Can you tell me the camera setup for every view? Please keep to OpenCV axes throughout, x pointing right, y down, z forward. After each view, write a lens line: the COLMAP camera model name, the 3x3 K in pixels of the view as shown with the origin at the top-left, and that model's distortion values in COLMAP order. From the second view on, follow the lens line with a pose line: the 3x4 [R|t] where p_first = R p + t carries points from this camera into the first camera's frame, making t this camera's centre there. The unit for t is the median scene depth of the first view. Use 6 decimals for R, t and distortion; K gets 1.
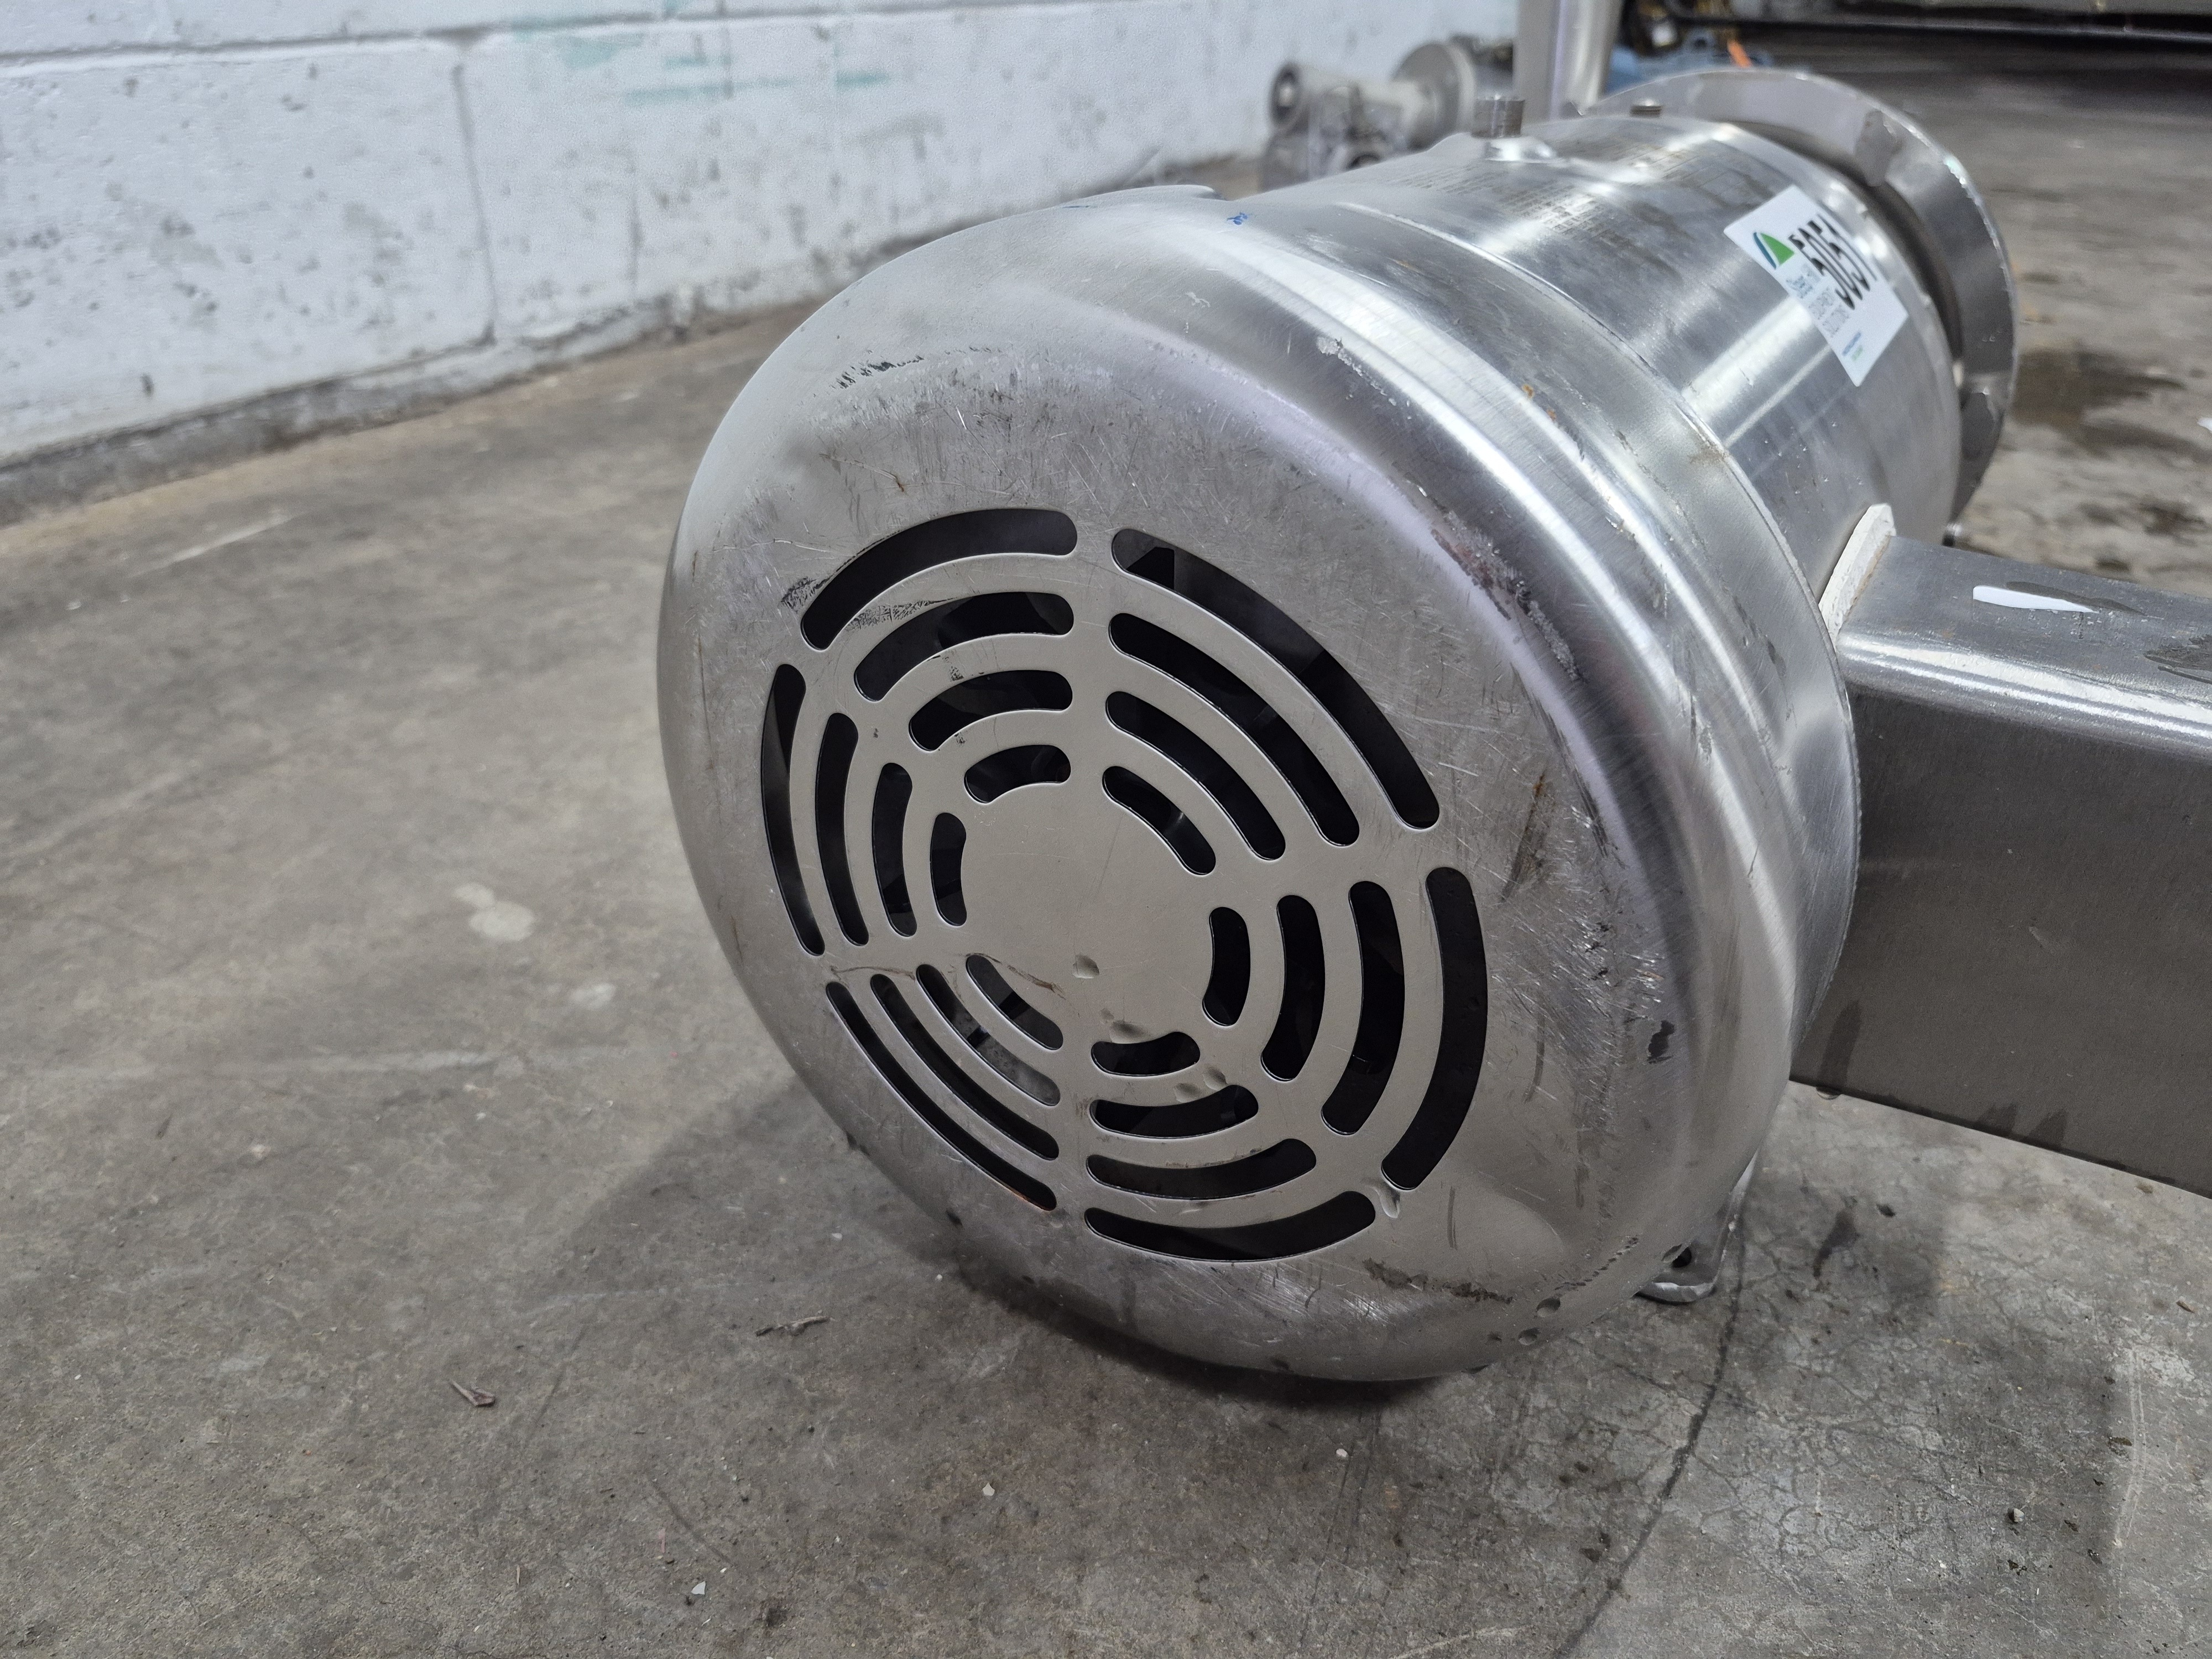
lens RADIAL K [[1568.4, 0, 1101.4], [0, 1568.4, 833.9], [0, 0, 1]] dist [-0.000752, -0.001401]
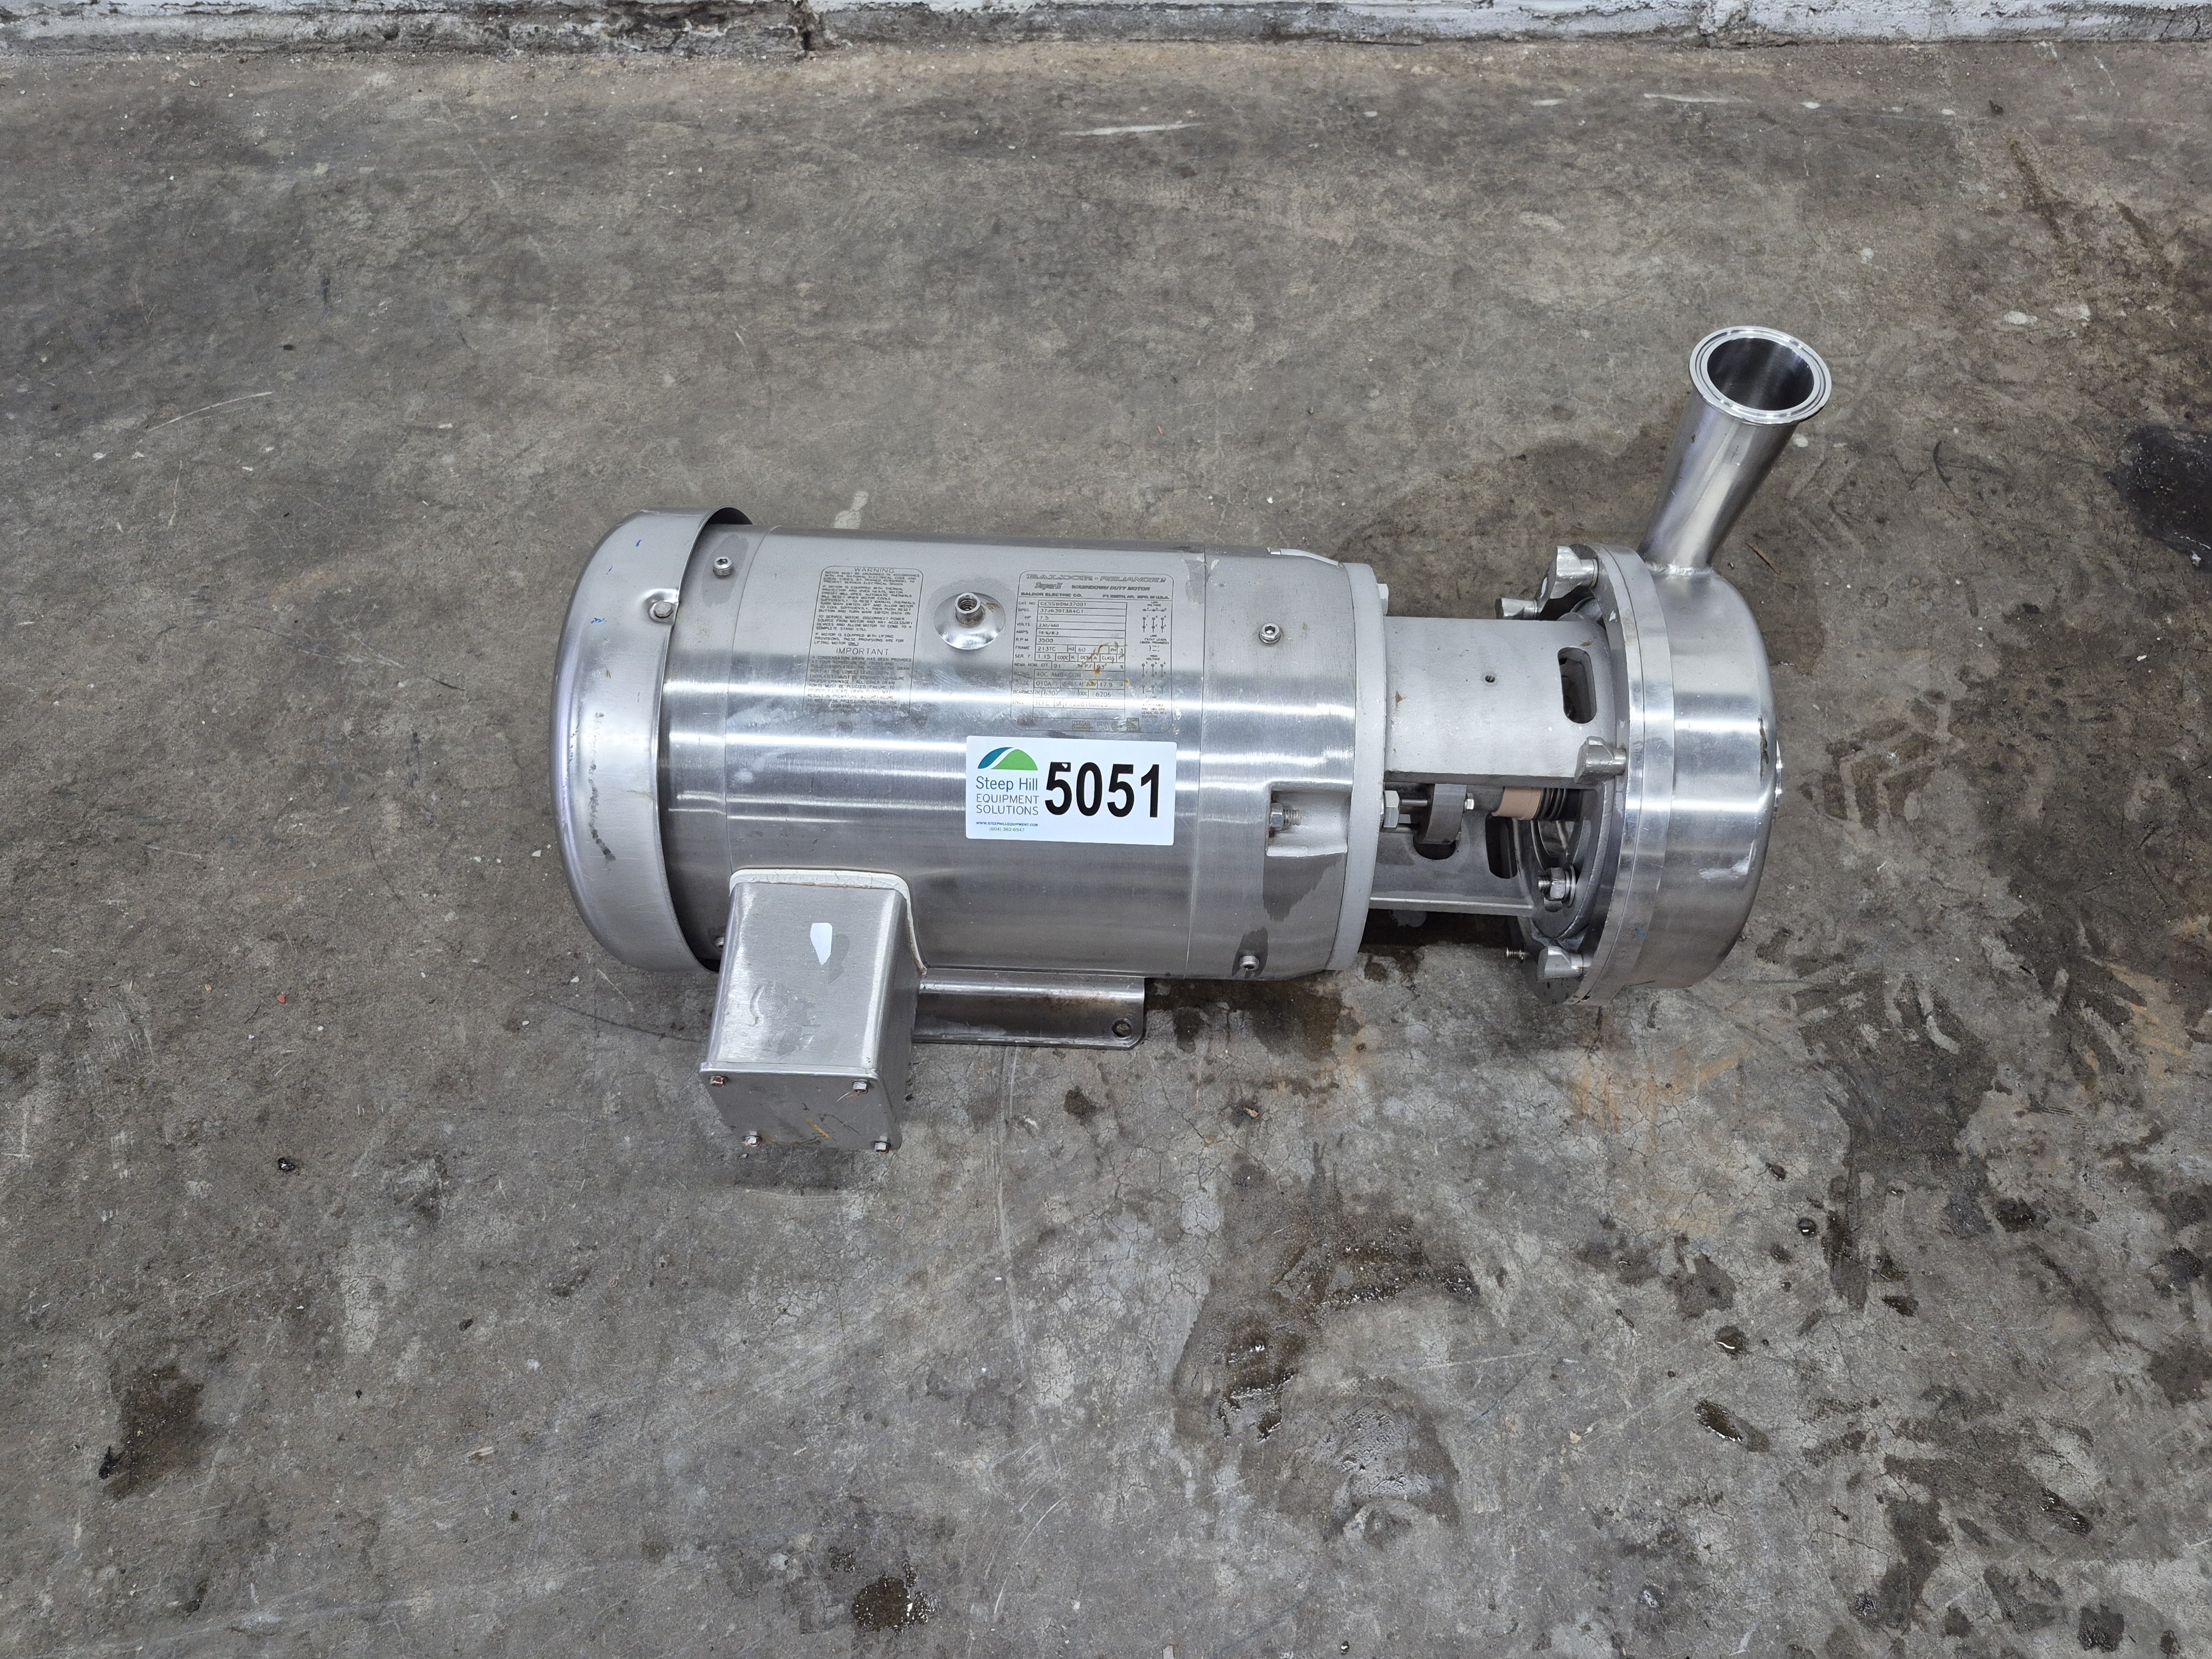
lens RADIAL K [[1511.8, 0, 1102.9], [0, 1511.8, 847.3], [0, 0, 1]] dist [0.116632, -0.159855]
pose [[0.471327, 0.759439, -0.448445, 0.554069], [-0.430569, 0.641890, 0.634497, -0.602368], [0.769715, -0.105969, 0.629531, -0.026299]]
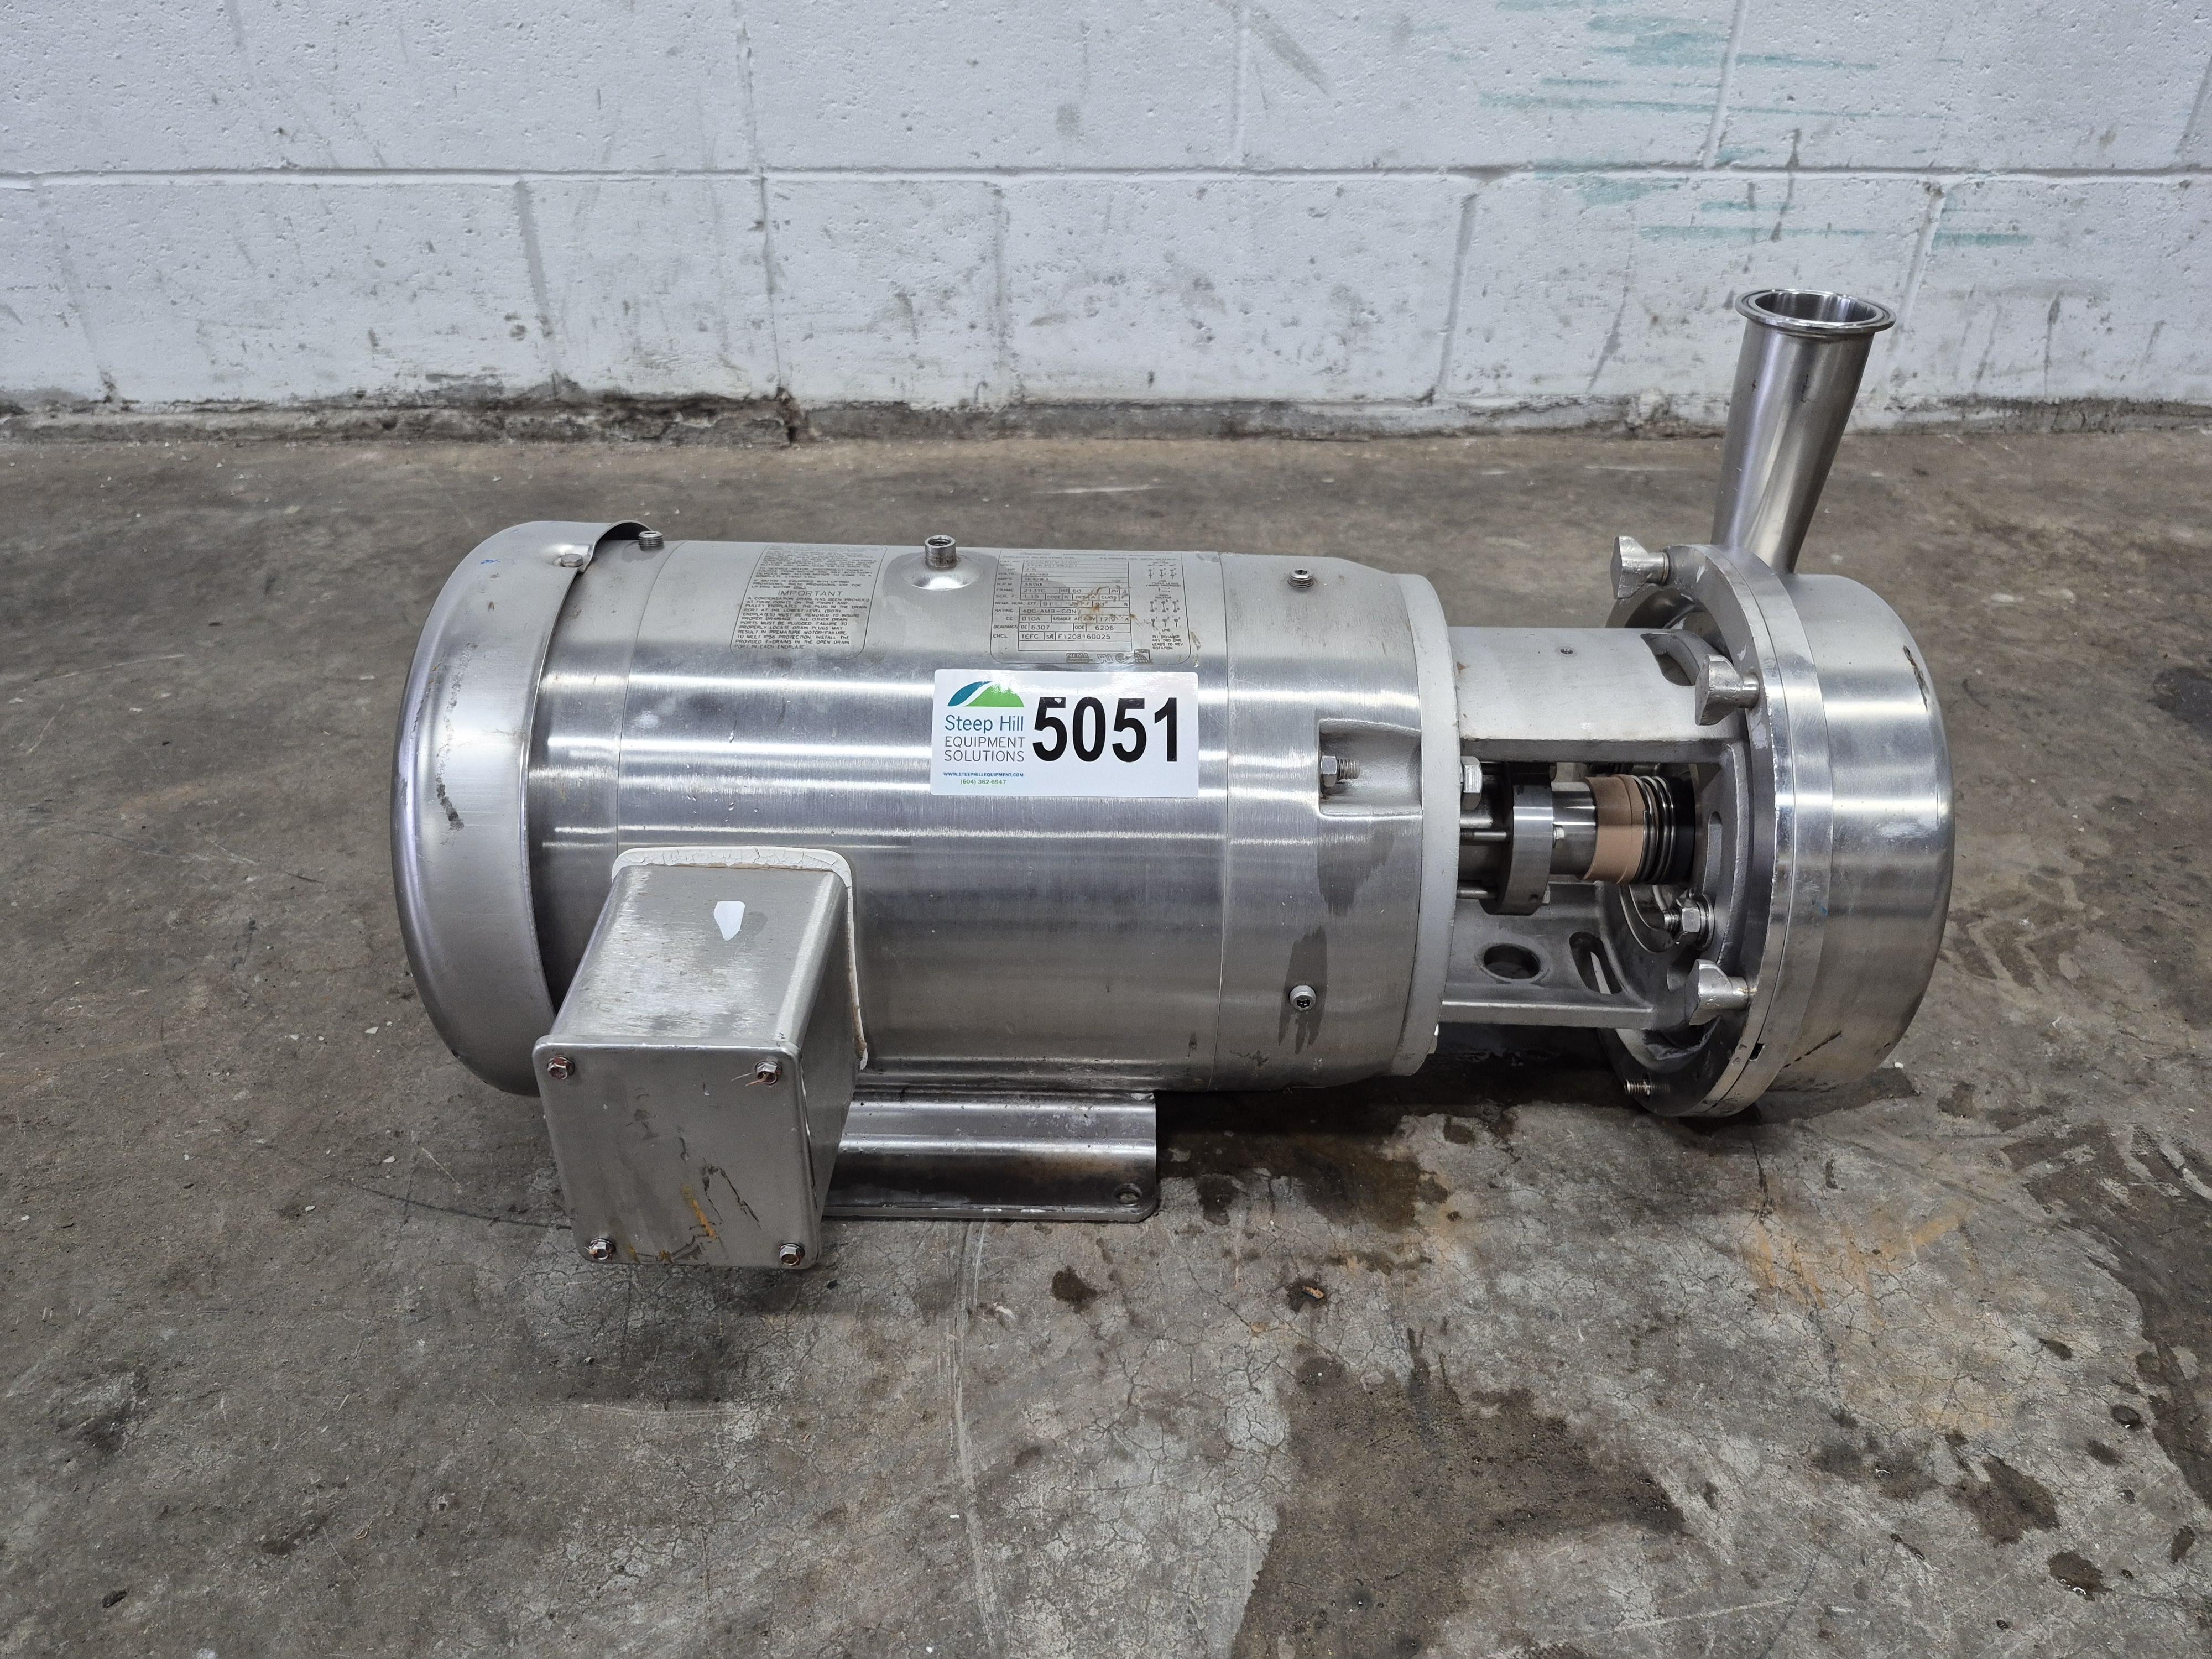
lens RADIAL K [[1539.2, 0, 1101.7], [0, 1539.2, 820.5], [0, 0, 1]] dist [0.078324, -0.109718]
pose [[0.497832, 0.477098, -0.724252, 0.643317], [-0.433356, 0.860209, 0.268781, -0.284190], [0.751243, 0.180052, 0.634992, 0.070376]]
